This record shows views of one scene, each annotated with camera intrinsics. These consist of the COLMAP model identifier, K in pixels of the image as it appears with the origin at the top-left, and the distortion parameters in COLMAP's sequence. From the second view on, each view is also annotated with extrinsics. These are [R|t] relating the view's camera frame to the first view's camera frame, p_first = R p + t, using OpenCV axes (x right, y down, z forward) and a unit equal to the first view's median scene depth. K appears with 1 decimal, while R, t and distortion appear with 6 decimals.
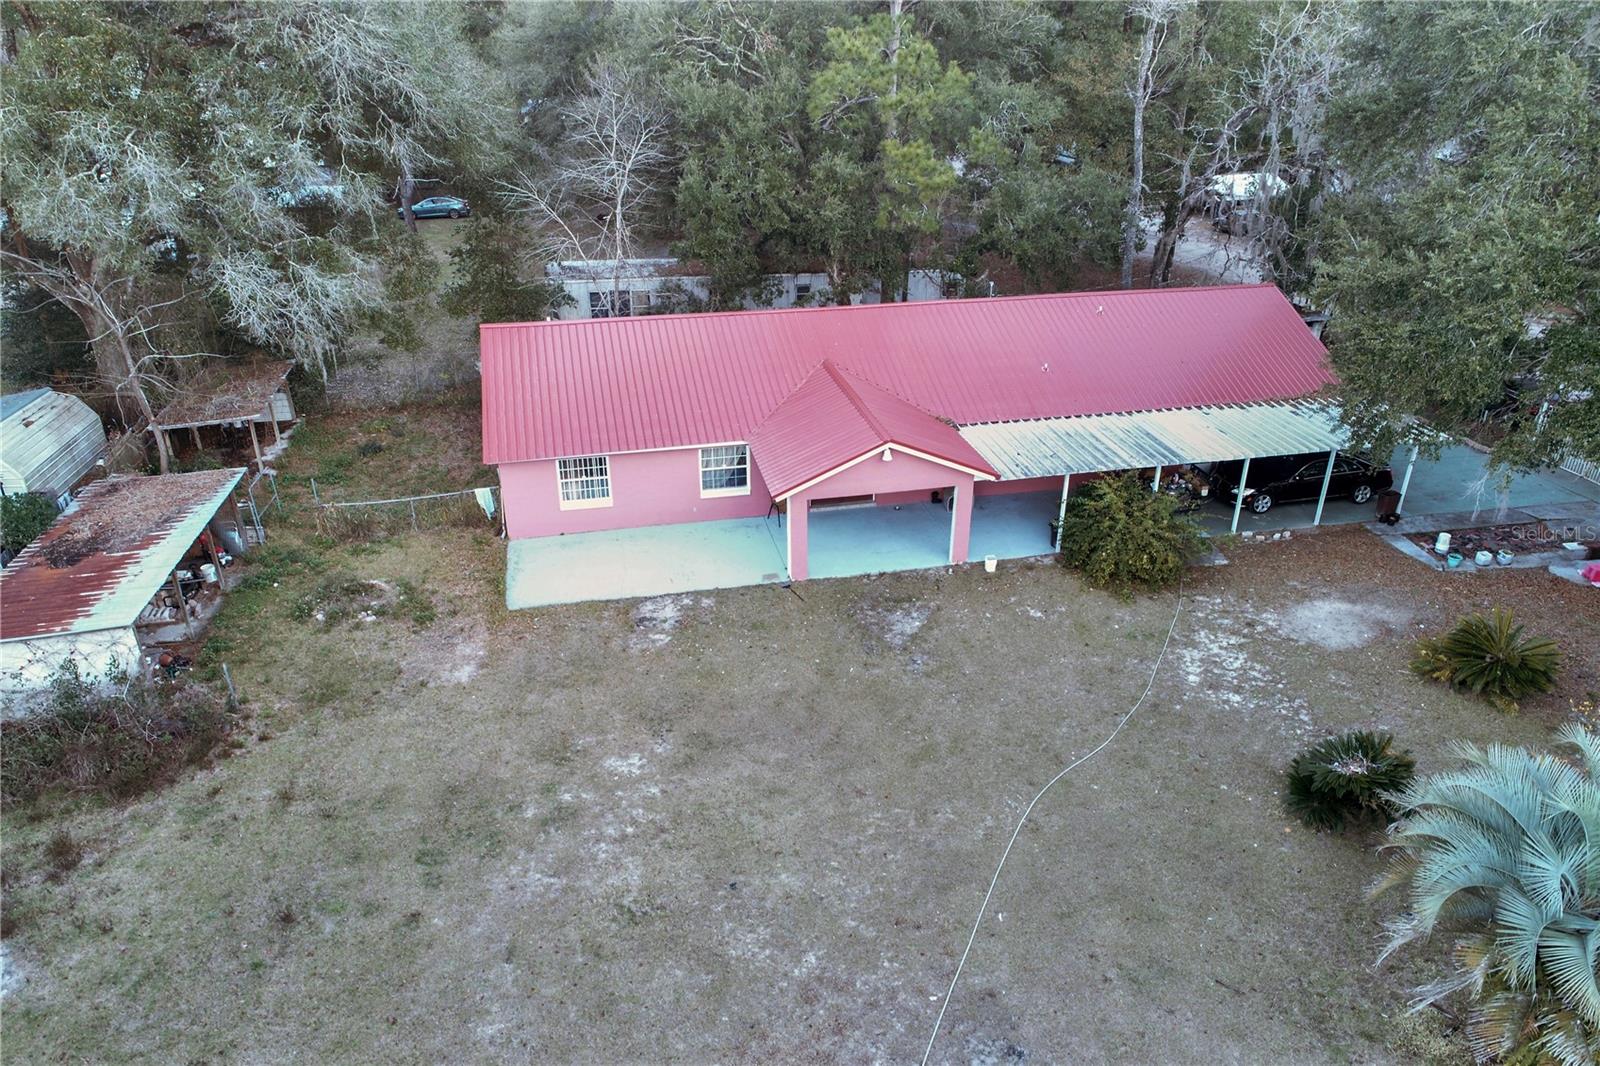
lens RADIAL K [[1071.1, 0, 797.0], [0, 1071.1, 537.9], [0, 0, 1]] dist [-0.001222, 0.000906]
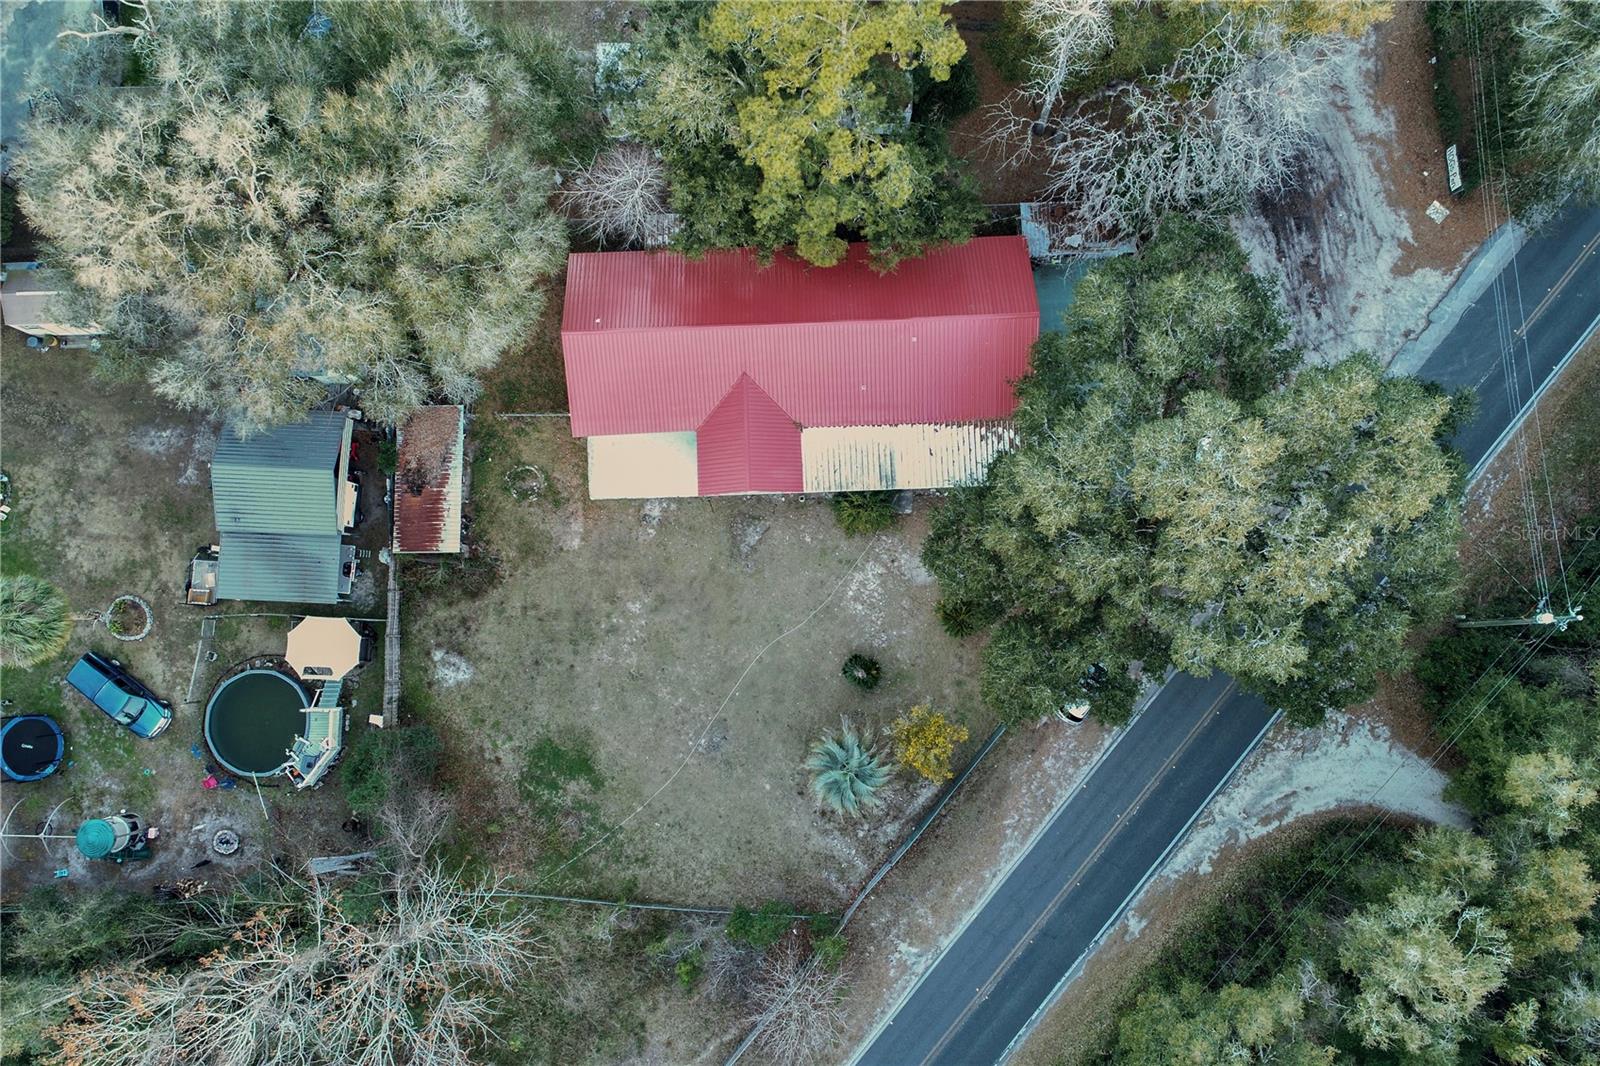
lens RADIAL K [[1071.1, 0, 794.2], [0, 1071.1, 544.0], [0, 0, 1]] dist [-0.001222, 0.000906]
pose [[0.984707, 0.172697, -0.022967, 0.244196], [-0.071327, 0.519910, 0.851238, -1.905442], [0.158947, -0.836582, 0.524277, -0.255650]]
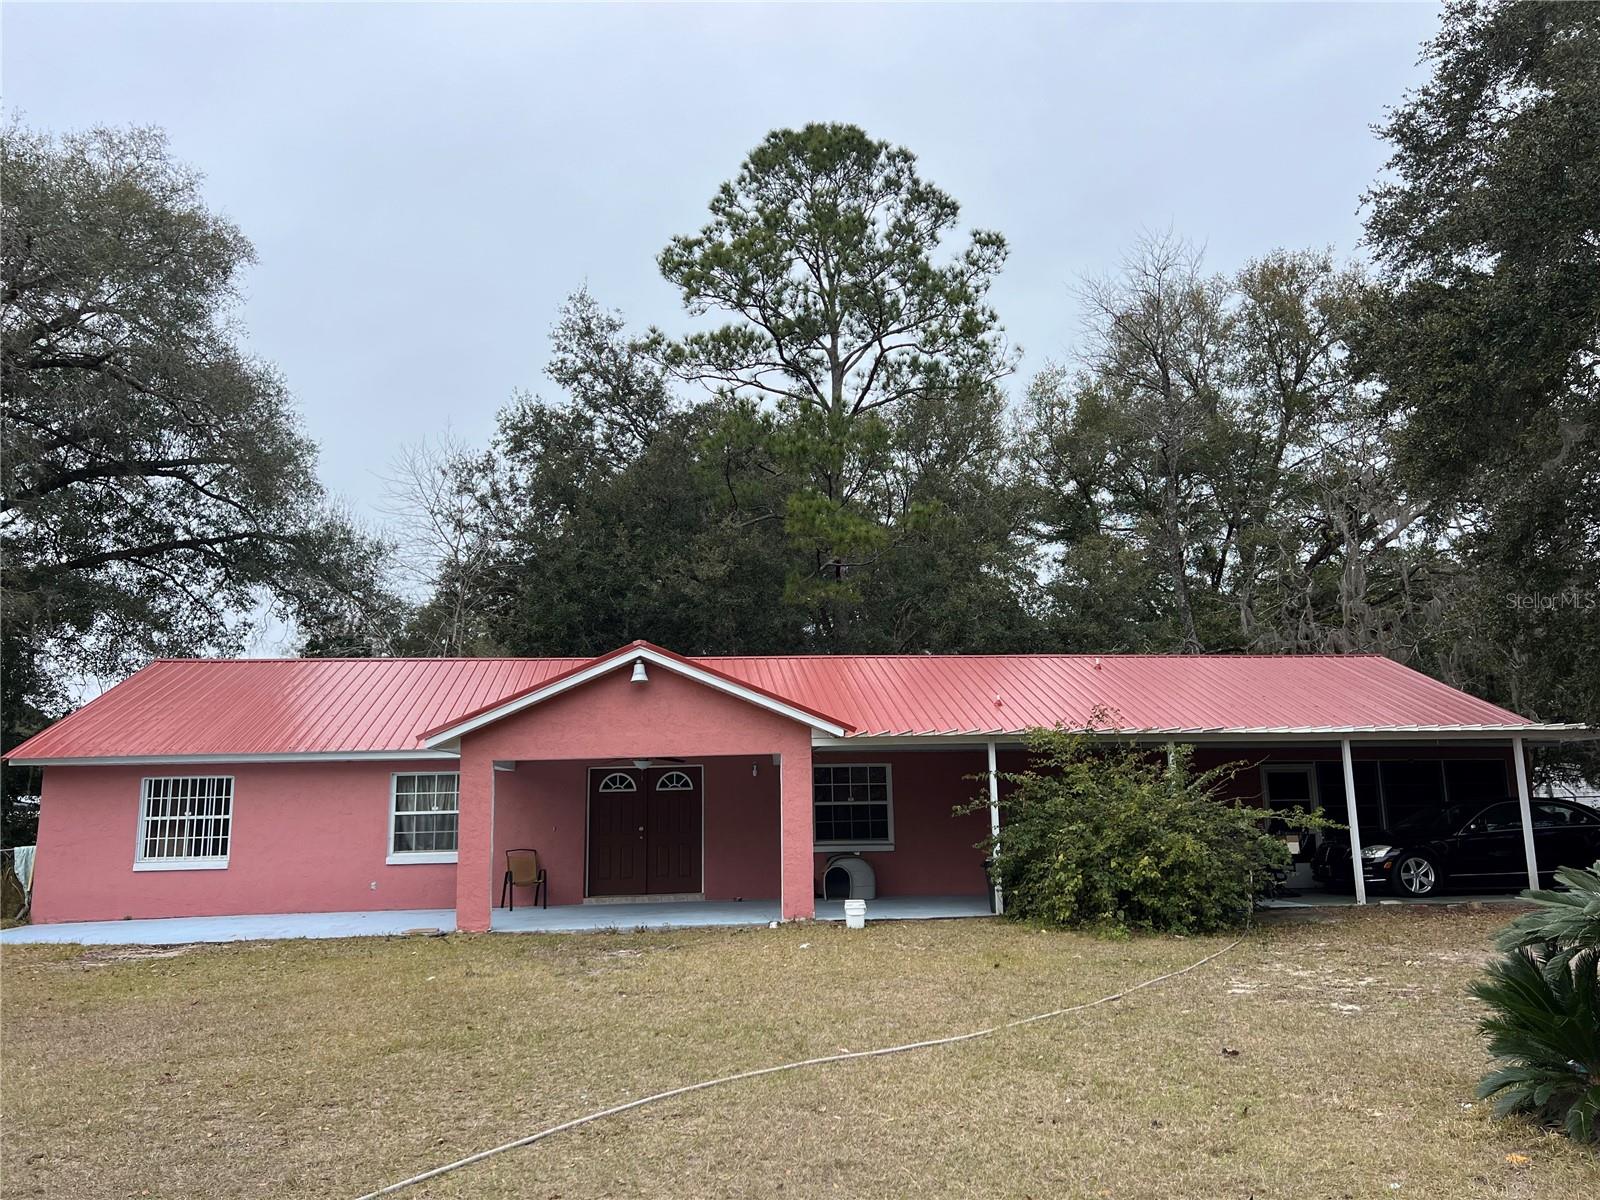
lens RADIAL K [[1194.3, 0, 794.7], [0, 1194.3, 599.7], [0, 0, 1]] dist [0.066026, -0.067350]
pose [[0.993399, -0.038154, -0.108176, 0.231100], [-0.034142, 0.801967, -0.596391, 0.257755], [0.109509, 0.596148, 0.795371, 0.477117]]
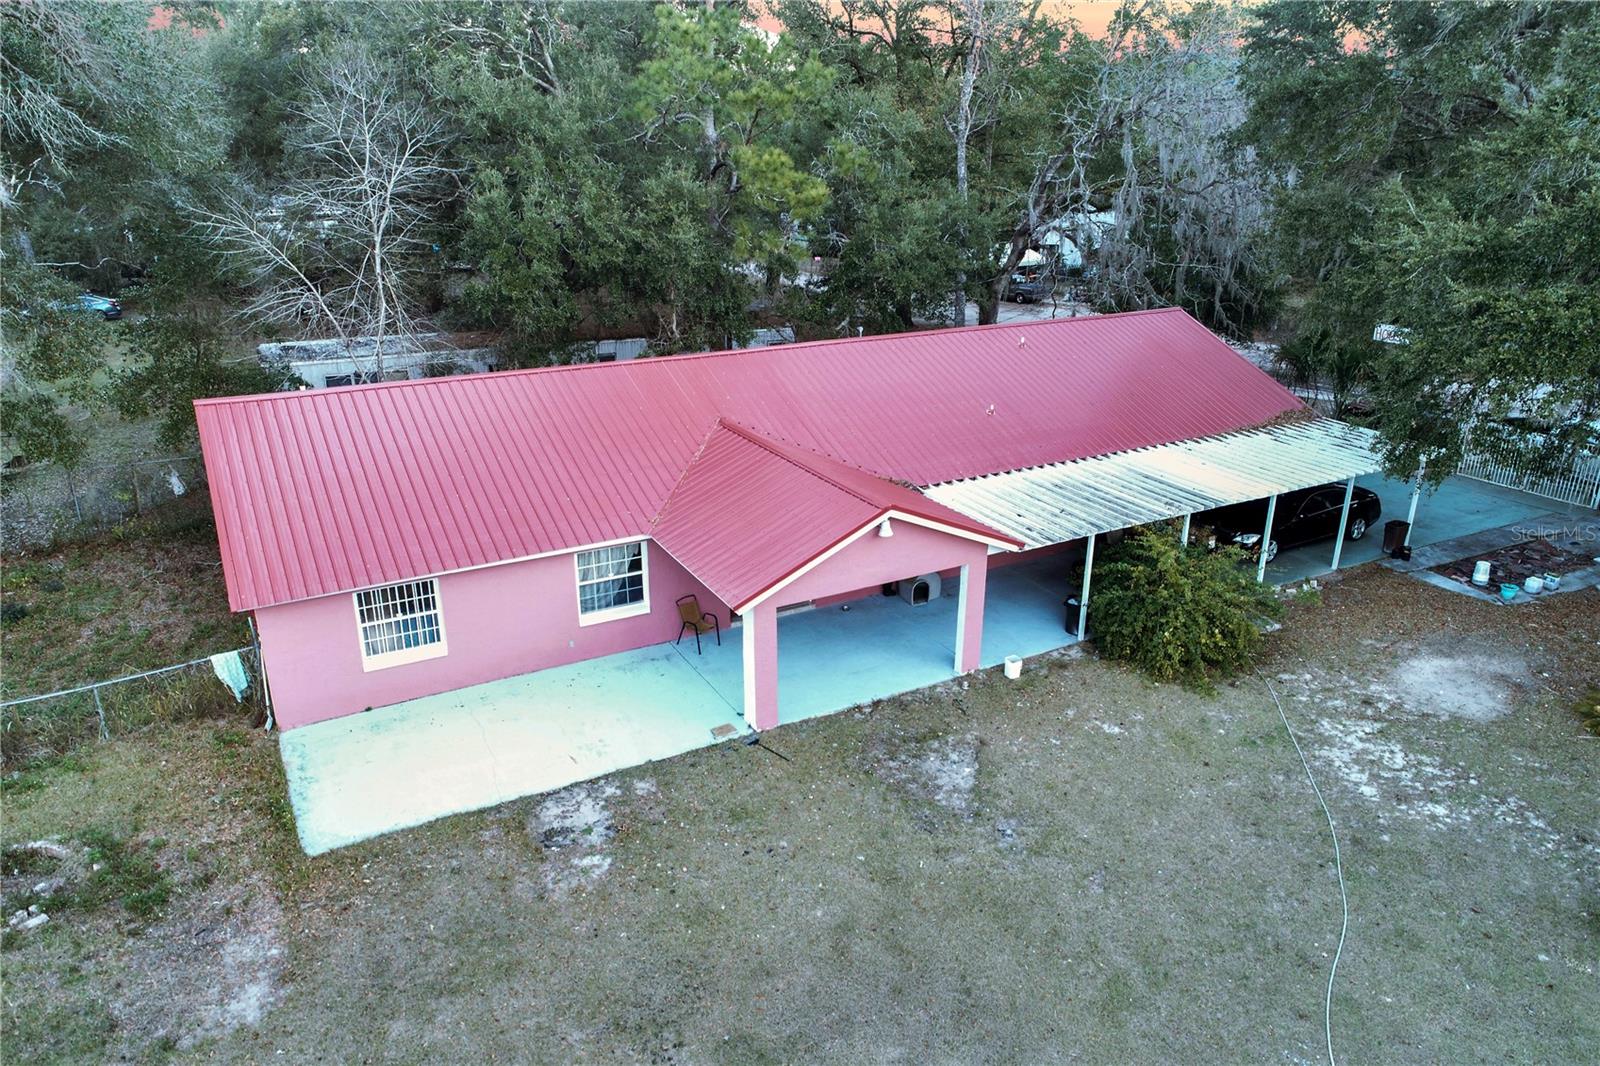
lens RADIAL K [[1071.1, 0, 798.3], [0, 1071.1, 537.1], [0, 0, 1]] dist [-0.001222, 0.000906]
pose [[0.958046, -0.098322, 0.269224, -0.151680], [0.125588, 0.988351, -0.085960, -0.019881], [-0.257636, 0.116164, 0.959234, 0.350236]]
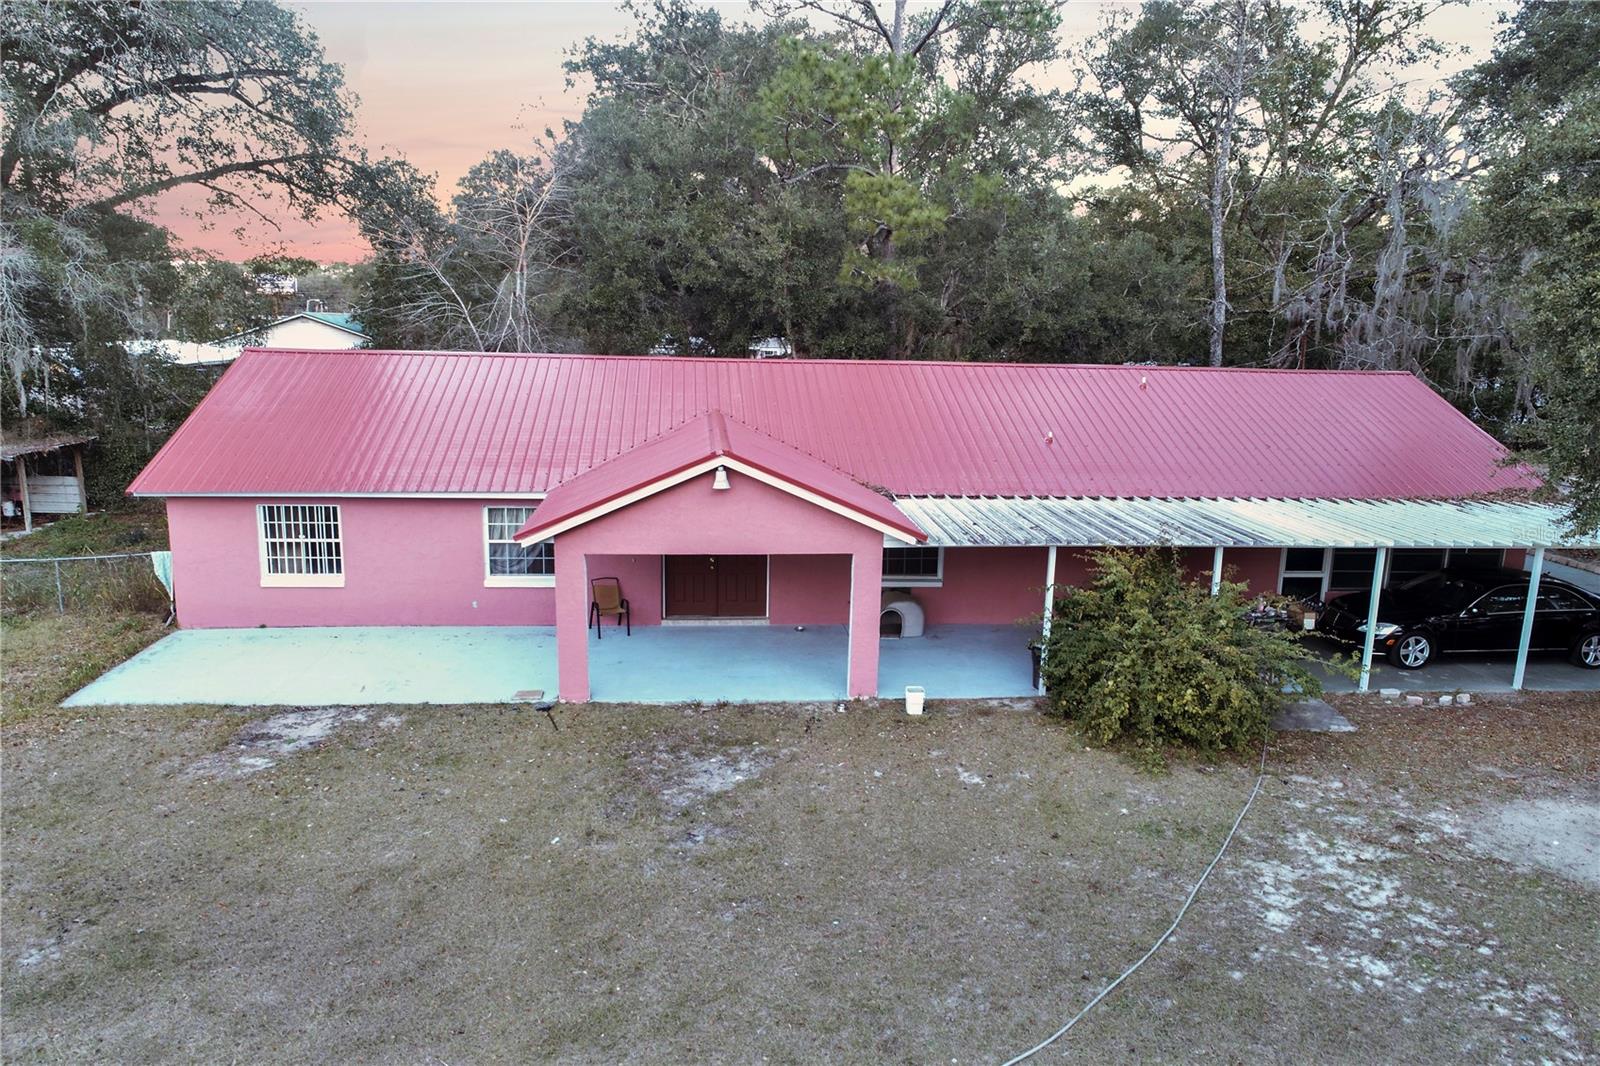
lens RADIAL K [[1071.1, 0, 798.2], [0, 1071.1, 537.3], [0, 0, 1]] dist [-0.001222, 0.000906]
pose [[0.992233, 0.045600, -0.115736, 0.190714], [-0.074286, 0.963483, -0.257260, 0.096007], [0.099779, 0.263859, 0.959387, 0.448349]]
